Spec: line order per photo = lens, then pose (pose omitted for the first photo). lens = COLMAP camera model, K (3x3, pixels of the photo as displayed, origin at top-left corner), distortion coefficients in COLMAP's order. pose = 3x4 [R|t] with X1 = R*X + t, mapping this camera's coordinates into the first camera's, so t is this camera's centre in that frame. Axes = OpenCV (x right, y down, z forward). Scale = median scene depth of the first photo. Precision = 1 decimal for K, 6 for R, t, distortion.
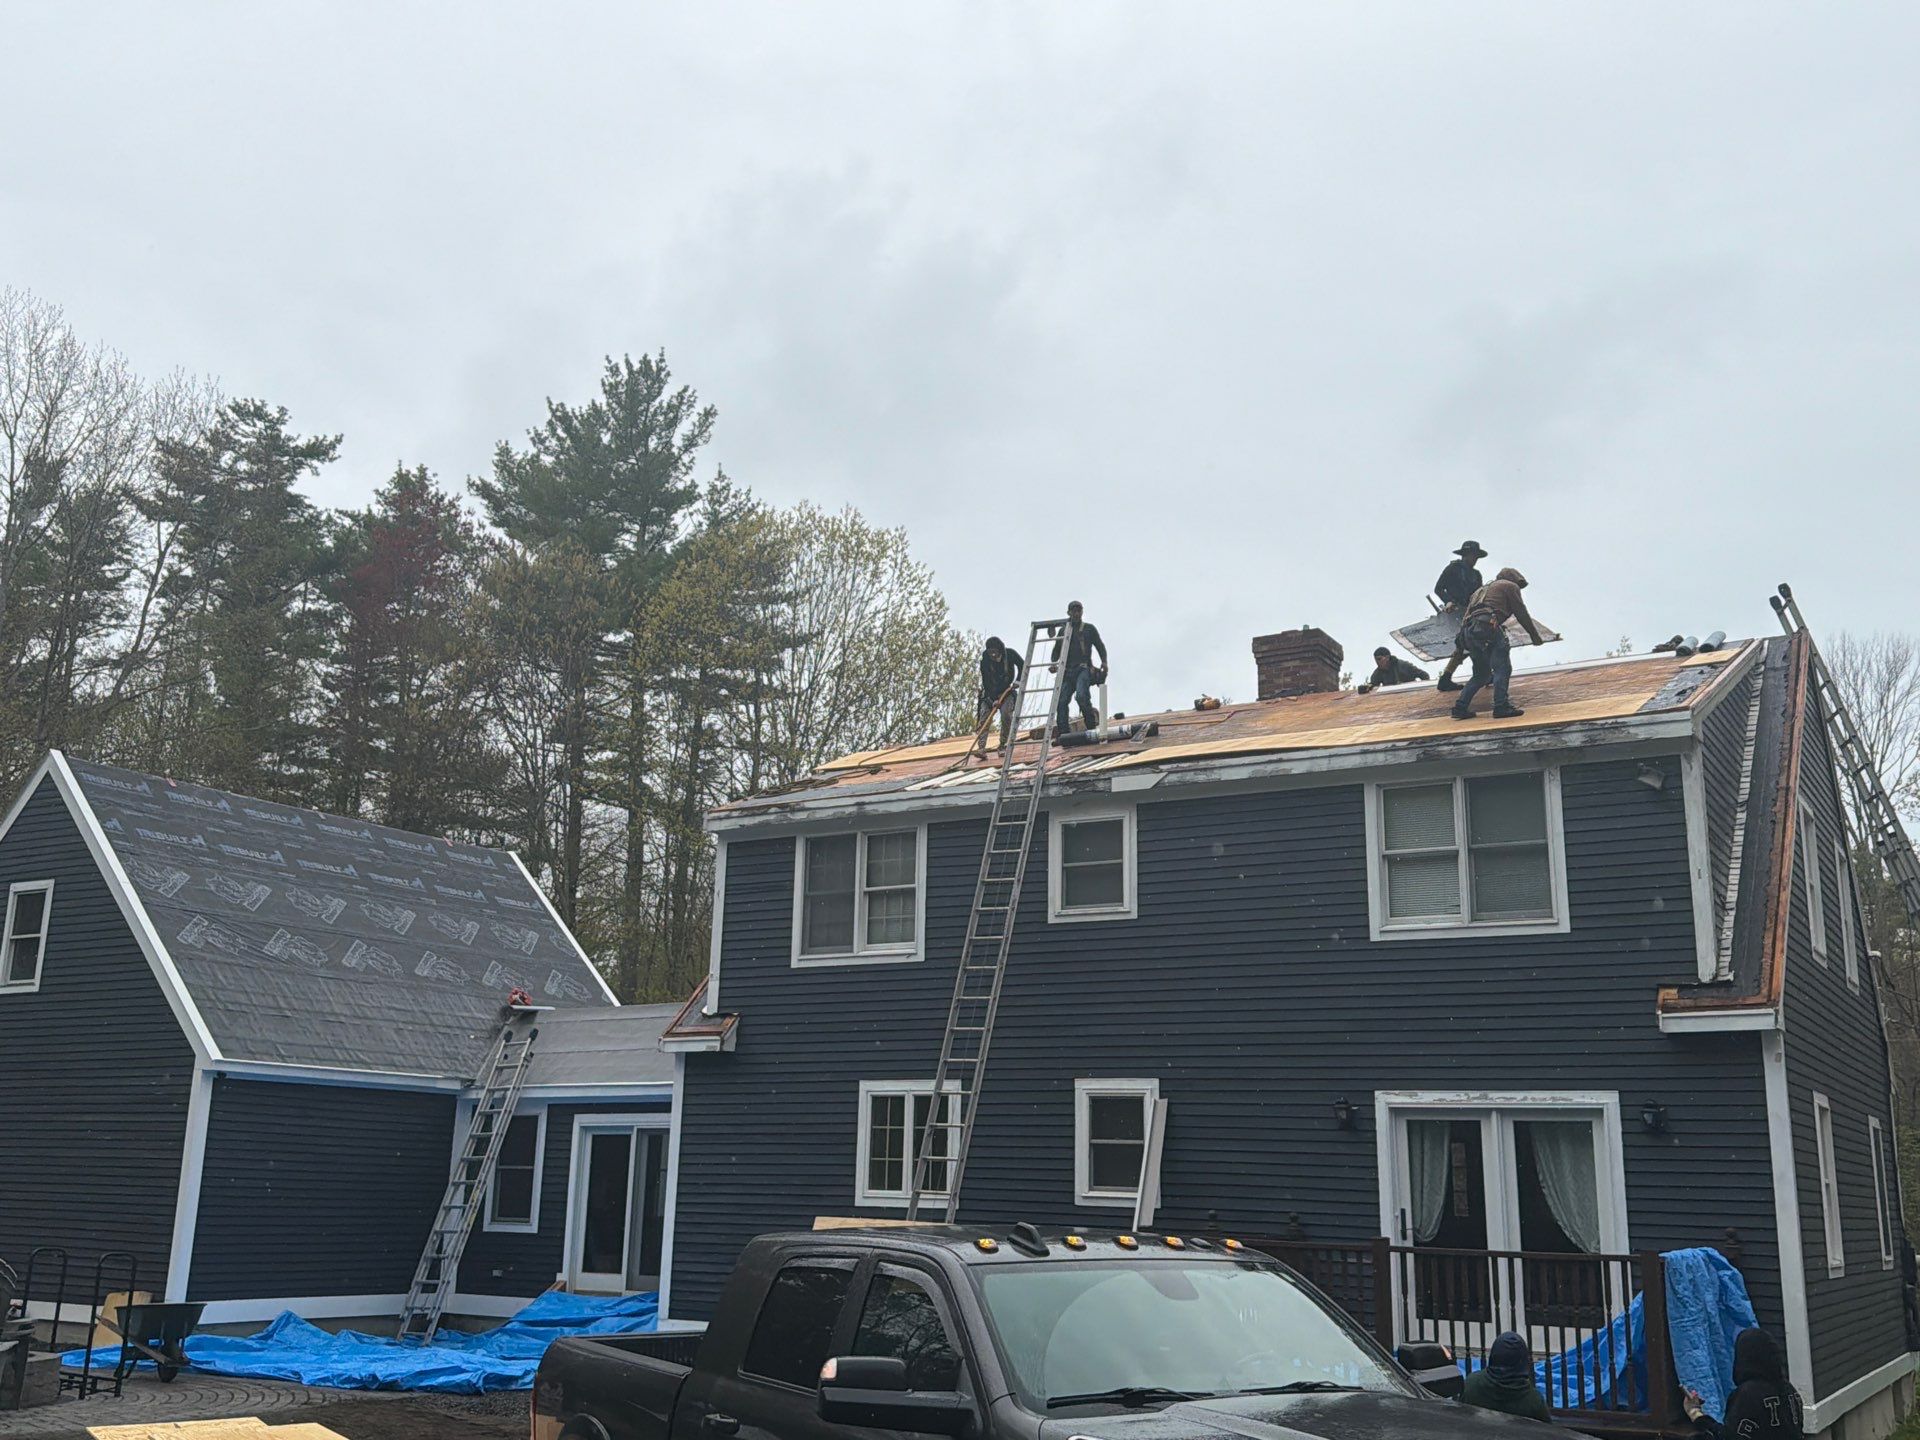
lens RADIAL K [[1801.3, 0, 961.9], [0, 1801.3, 729.7], [0, 0, 1]] dist [0.190593, -0.456442]
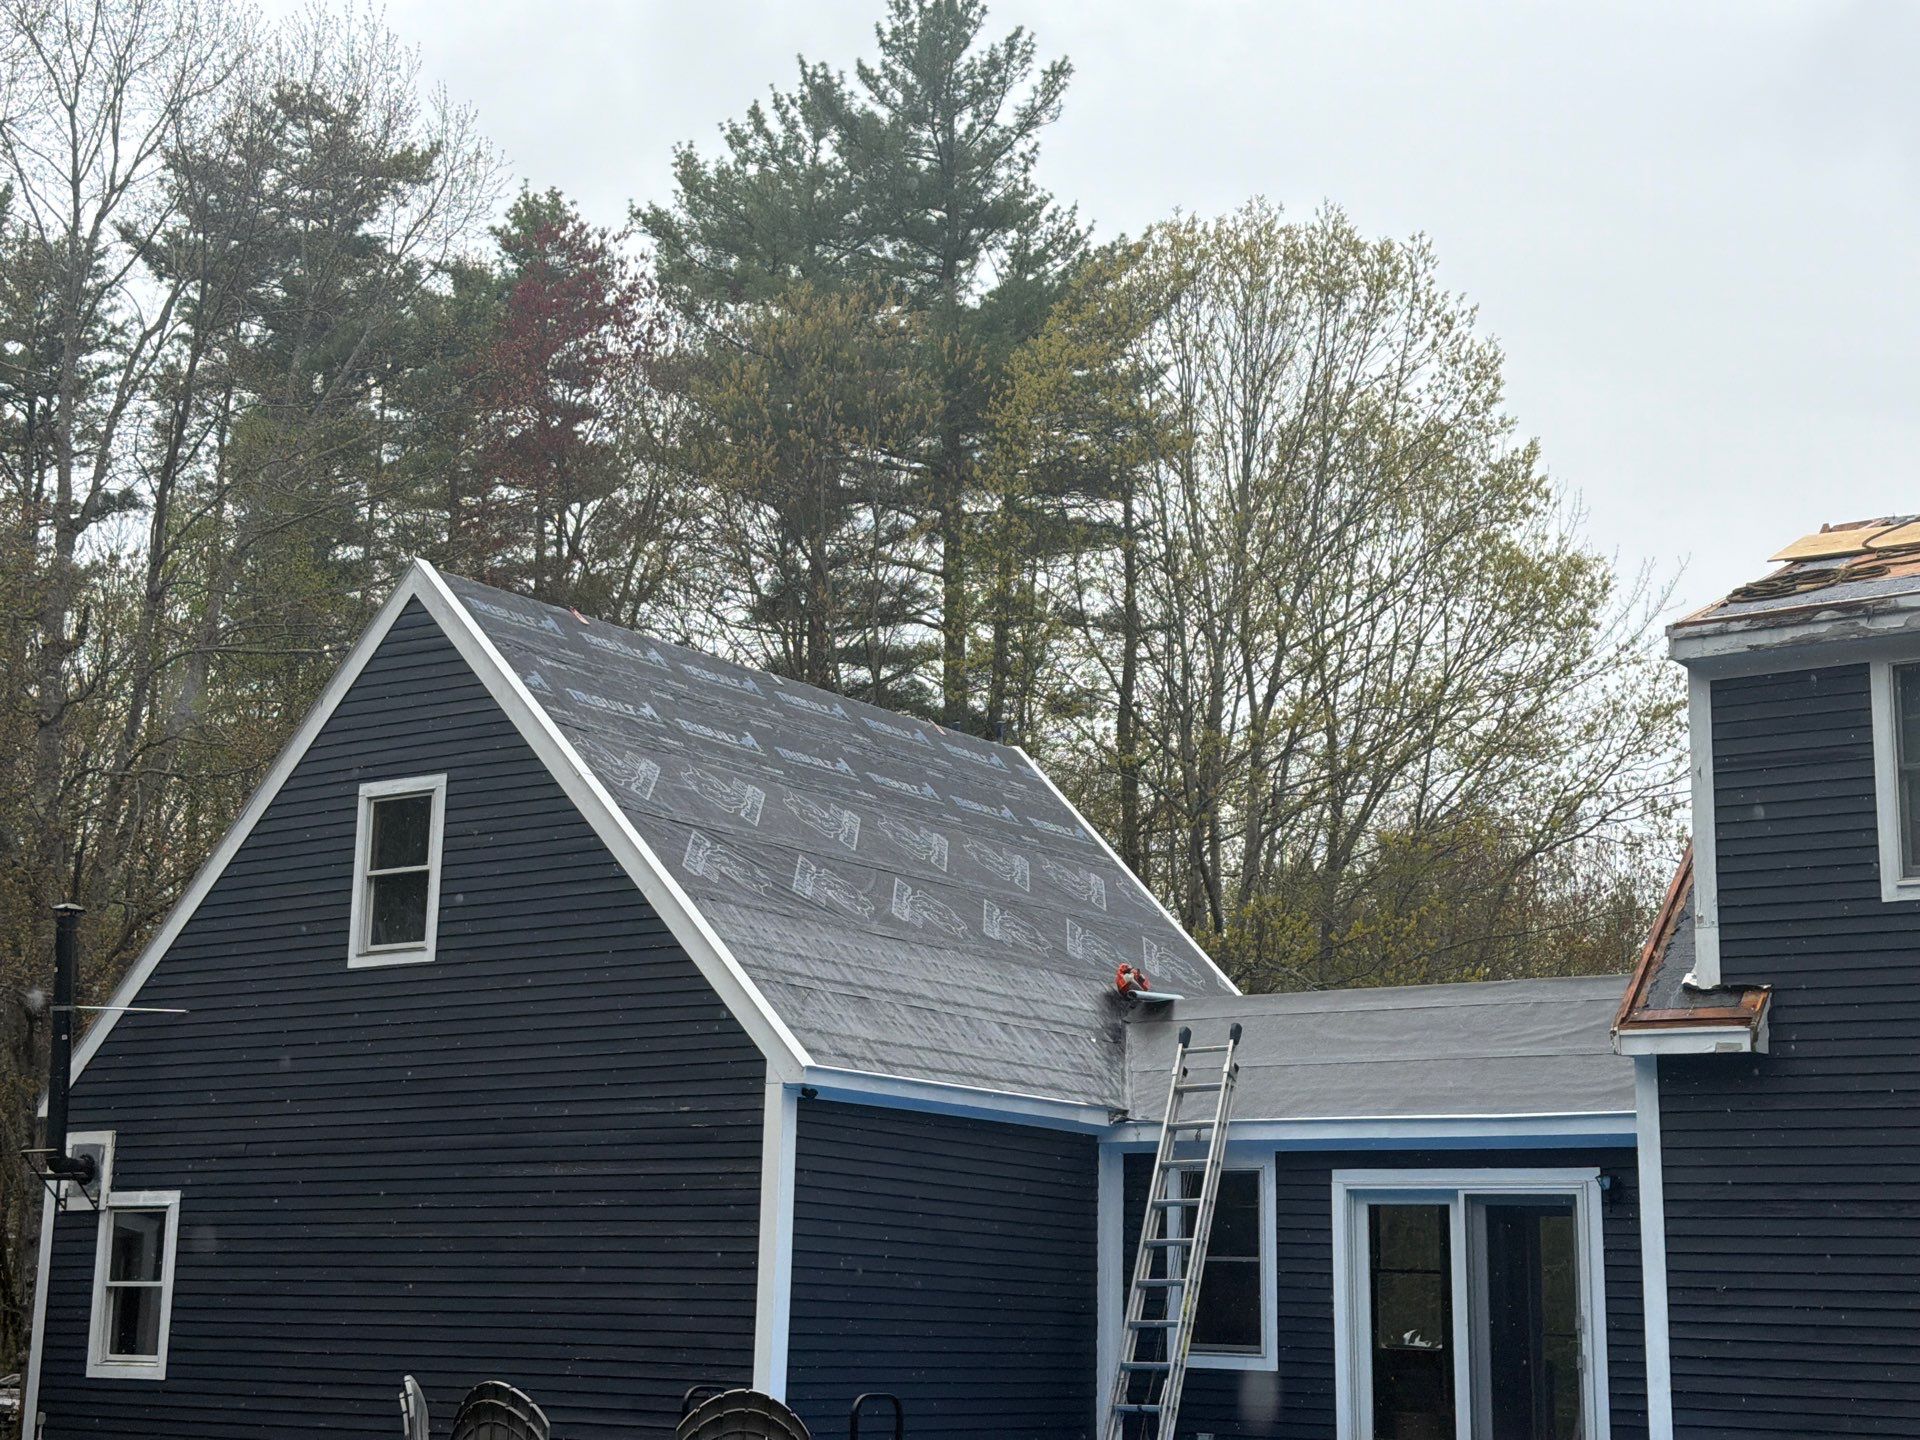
lens RADIAL K [[2763.8, 0, 959.1], [0, 2763.8, 764.5], [0, 0, 1]] dist [0.152127, -0.102423]
pose [[0.996281, -0.013490, -0.085096, -0.095078], [0.017655, 0.998673, 0.048378, 0.014321], [0.084330, -0.049700, 0.995198, 0.045386]]
